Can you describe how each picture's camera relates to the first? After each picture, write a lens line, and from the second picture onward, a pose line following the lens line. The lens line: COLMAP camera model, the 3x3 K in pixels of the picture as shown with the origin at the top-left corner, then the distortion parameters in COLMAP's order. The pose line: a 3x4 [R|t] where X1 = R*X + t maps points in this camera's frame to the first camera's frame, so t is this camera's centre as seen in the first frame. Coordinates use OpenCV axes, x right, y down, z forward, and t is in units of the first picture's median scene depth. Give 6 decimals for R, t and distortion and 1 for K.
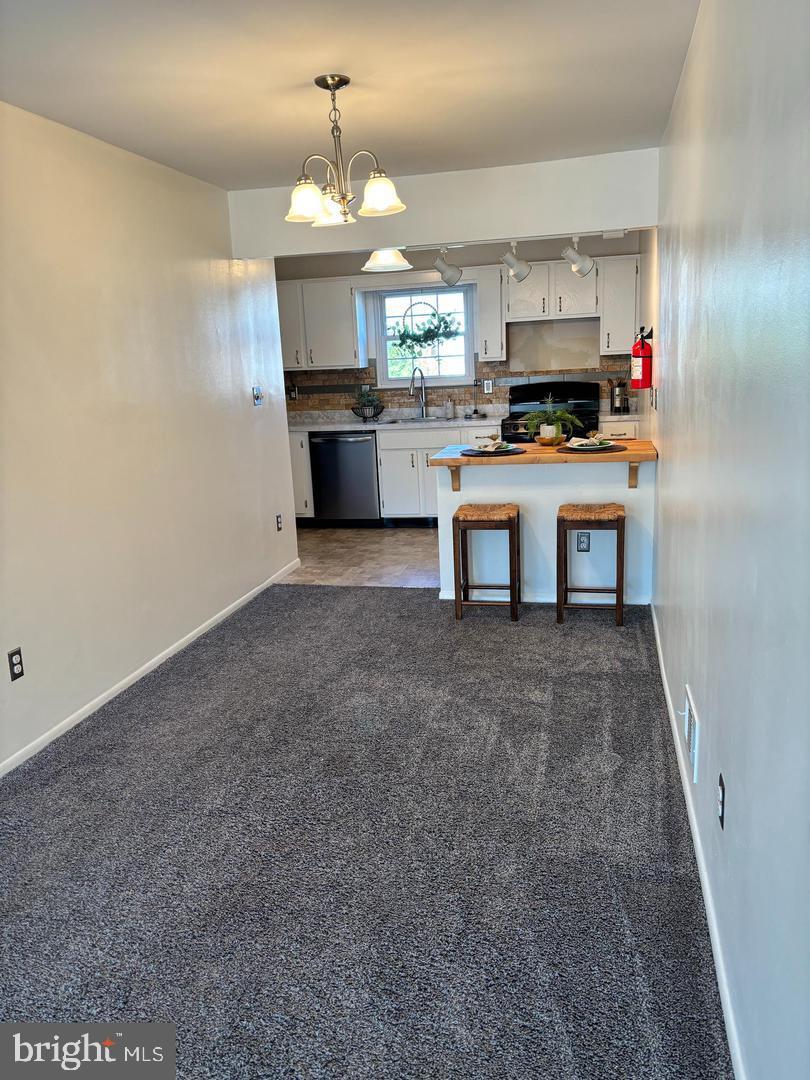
lens RADIAL K [[836.0, 0, 405.3], [0, 836.0, 540.9], [0, 0, 1]] dist [-0.008028, -0.003011]
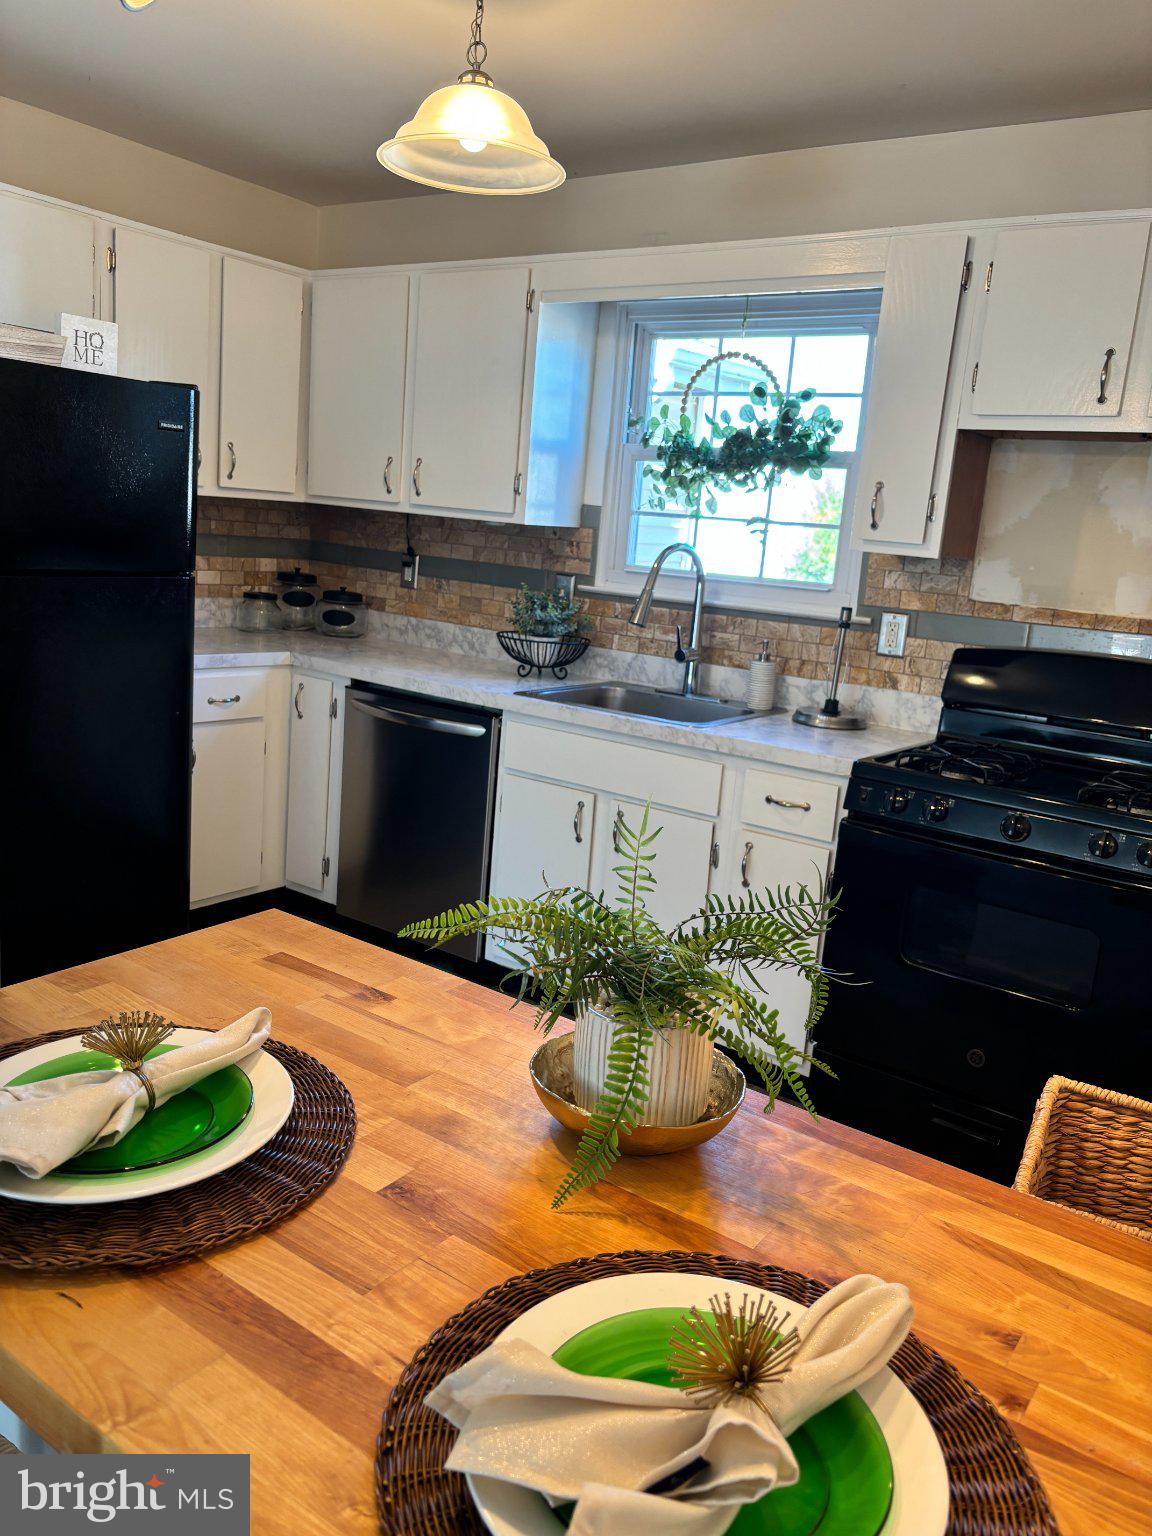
lens RADIAL K [[1188.9, 0, 575.8], [0, 1188.9, 768.6], [0, 0, 1]] dist [-0.008028, -0.003011]
pose [[0.907386, 0.200011, -0.369657, 0.166308], [-0.202609, 0.978729, 0.032223, -0.125025], [0.368240, 0.045658, 0.928609, 0.540877]]
